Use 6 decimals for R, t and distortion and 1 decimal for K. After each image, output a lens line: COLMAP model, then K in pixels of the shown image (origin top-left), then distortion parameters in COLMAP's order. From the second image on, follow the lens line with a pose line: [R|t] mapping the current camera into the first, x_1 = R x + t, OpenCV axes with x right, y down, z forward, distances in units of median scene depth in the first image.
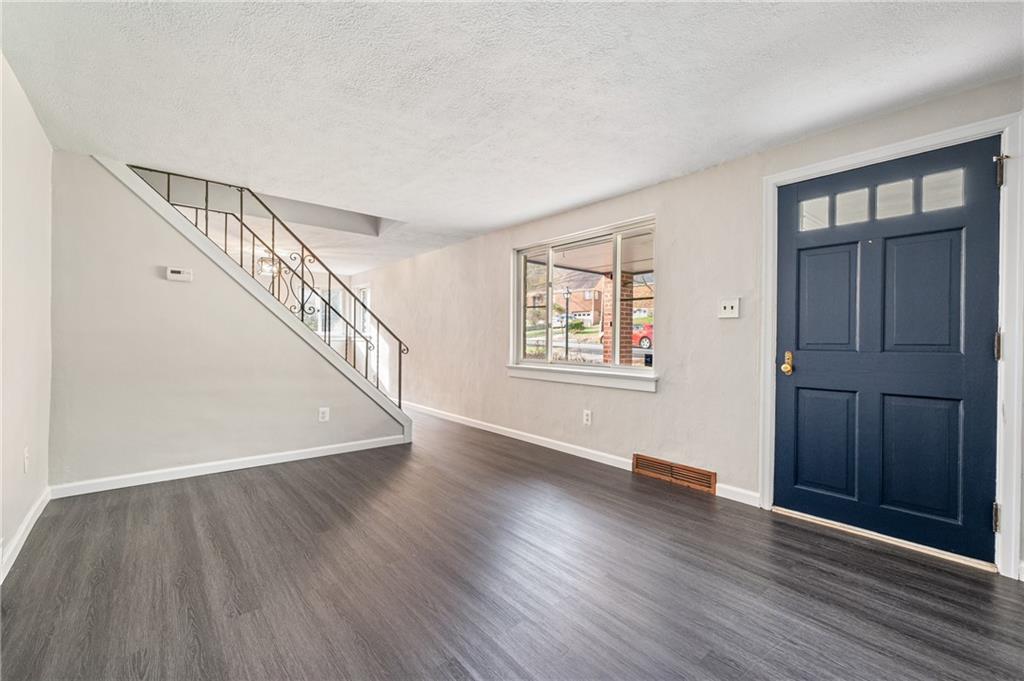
lens RADIAL K [[421.4, 0, 508.8], [0, 421.4, 342.0], [0, 0, 1]] dist [-0.000911, -0.000062]
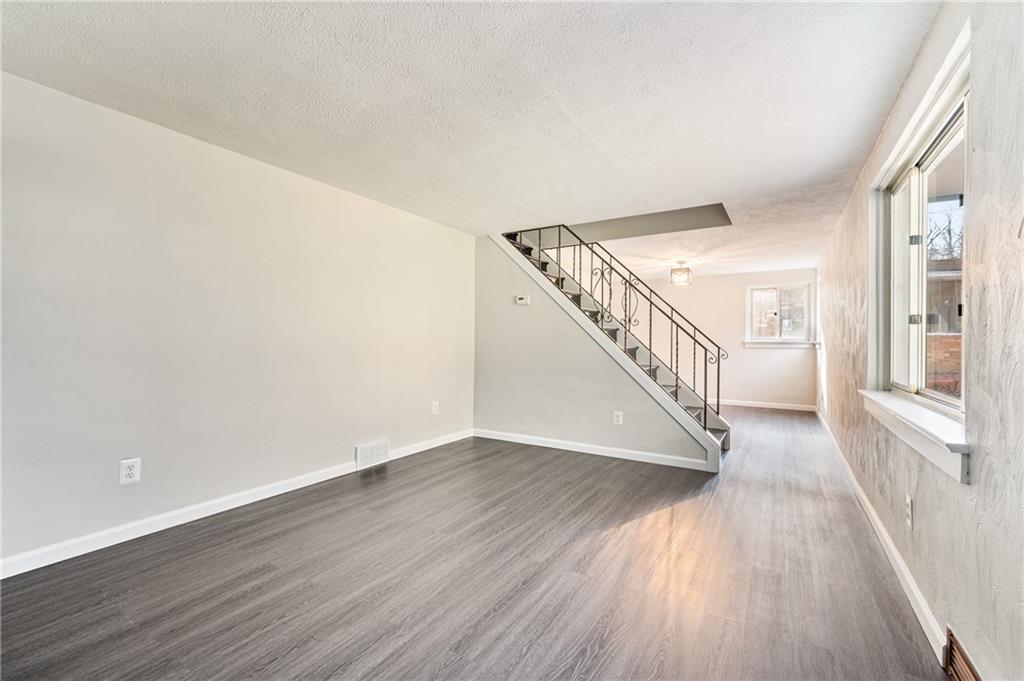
lens RADIAL K [[421.4, 0, 494.0], [0, 421.4, 345.3], [0, 0, 1]] dist [-0.000911, -0.000062]
pose [[0.327297, -0.000186, -0.944921, 0.484951], [-0.009639, 0.999947, -0.003536, -0.001129], [0.944872, 0.010265, 0.327278, 0.400694]]
